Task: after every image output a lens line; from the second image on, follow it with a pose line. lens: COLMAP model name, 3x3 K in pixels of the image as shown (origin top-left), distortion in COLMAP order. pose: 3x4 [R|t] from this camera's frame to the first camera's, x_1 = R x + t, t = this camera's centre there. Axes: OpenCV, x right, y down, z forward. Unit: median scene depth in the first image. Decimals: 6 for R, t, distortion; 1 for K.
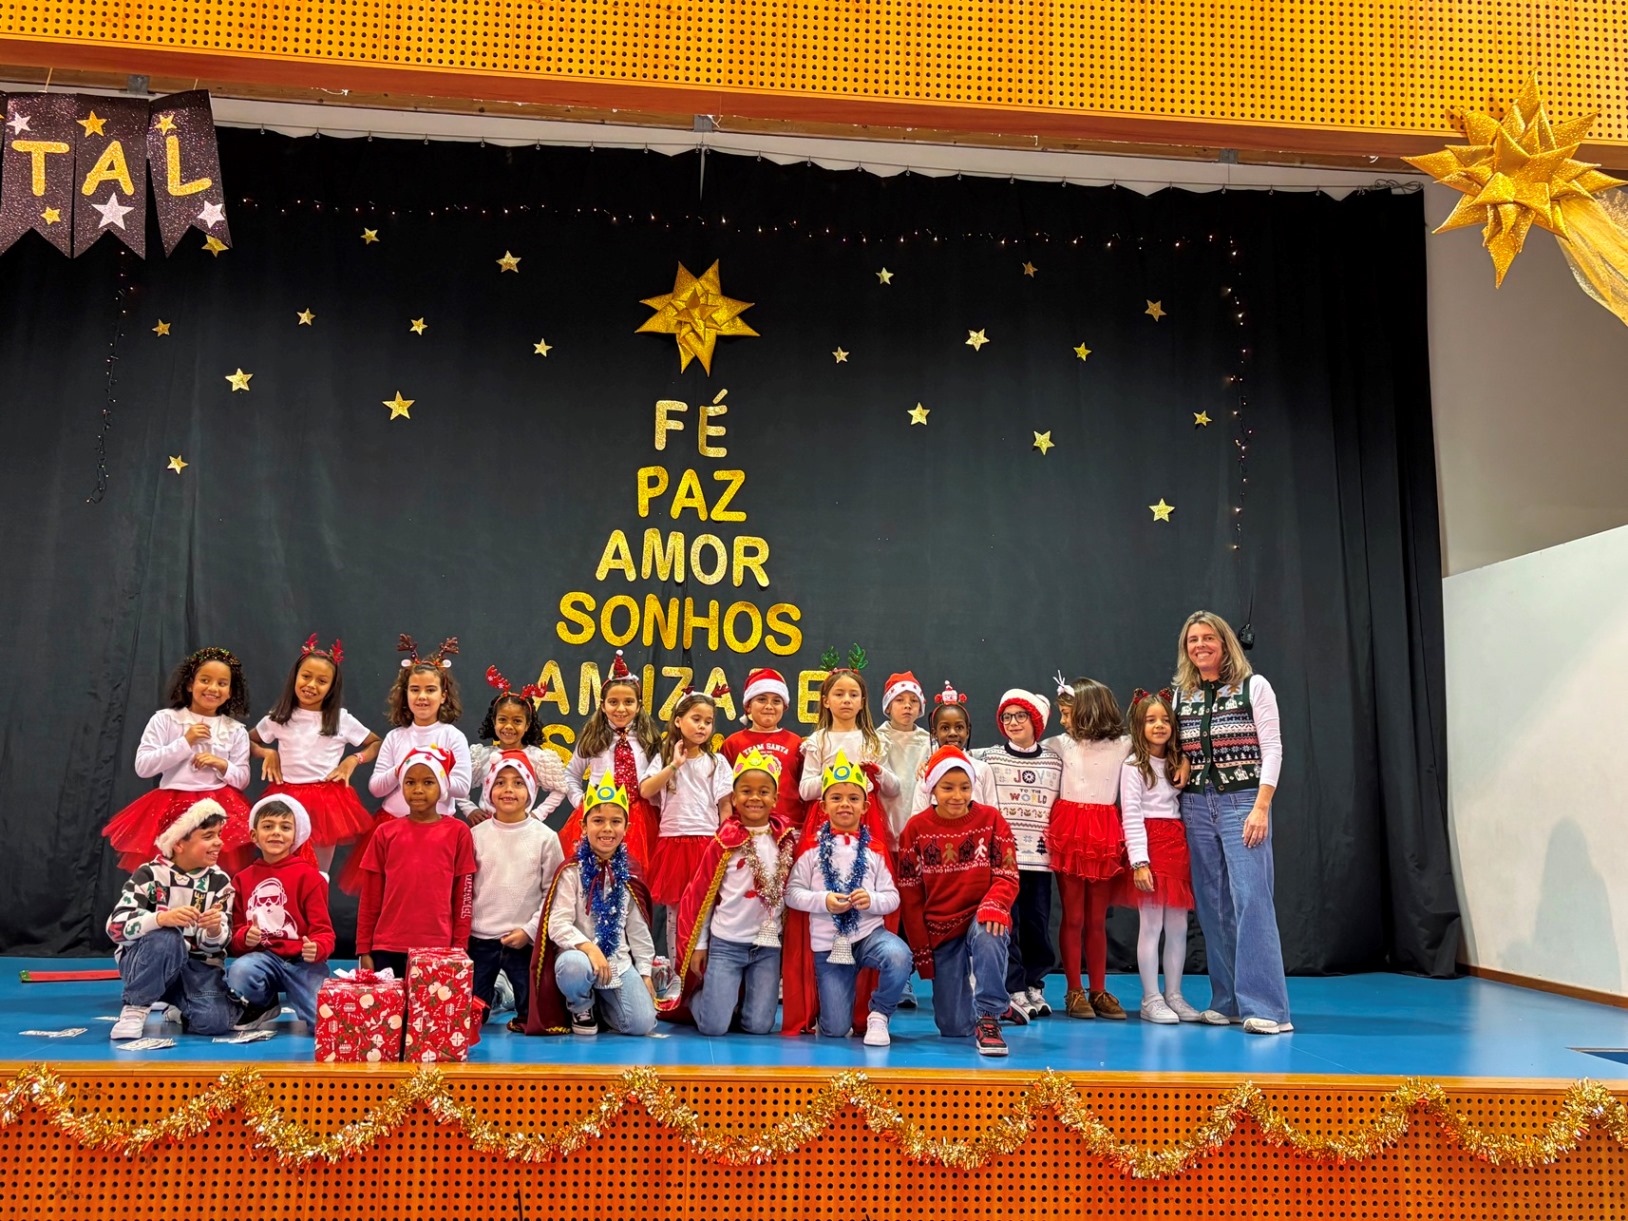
lens RADIAL K [[1521.2, 0, 805.9], [0, 1521.2, 619.3], [0, 0, 1]] dist [0.007806, 0.047548]
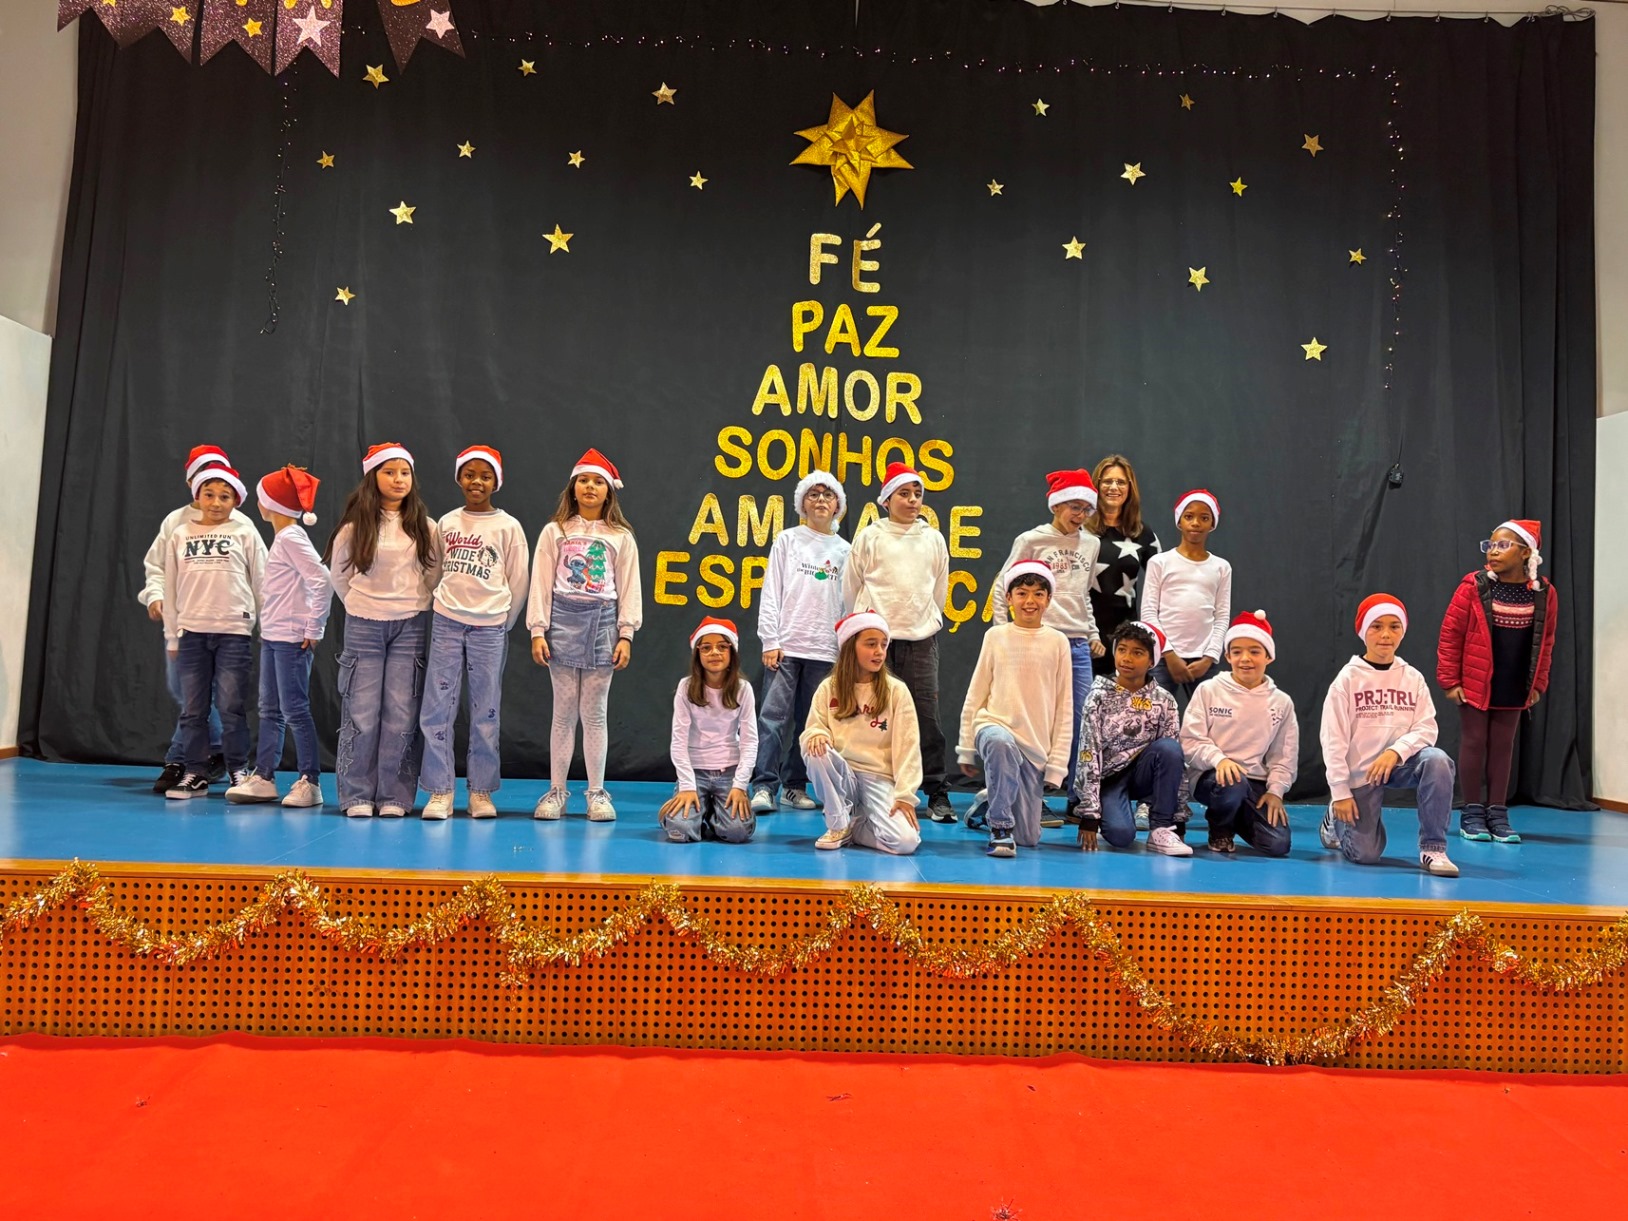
lens RADIAL K [[1414.6, 0, 816.9], [0, 1414.6, 610.3], [0, 0, 1]] dist [0.030895, 0.002378]
pose [[0.999347, 0.010911, -0.034459, -0.104235], [-0.007347, 0.994768, 0.101891, 0.013507], [0.035391, -0.101571, 0.994199, 0.067407]]
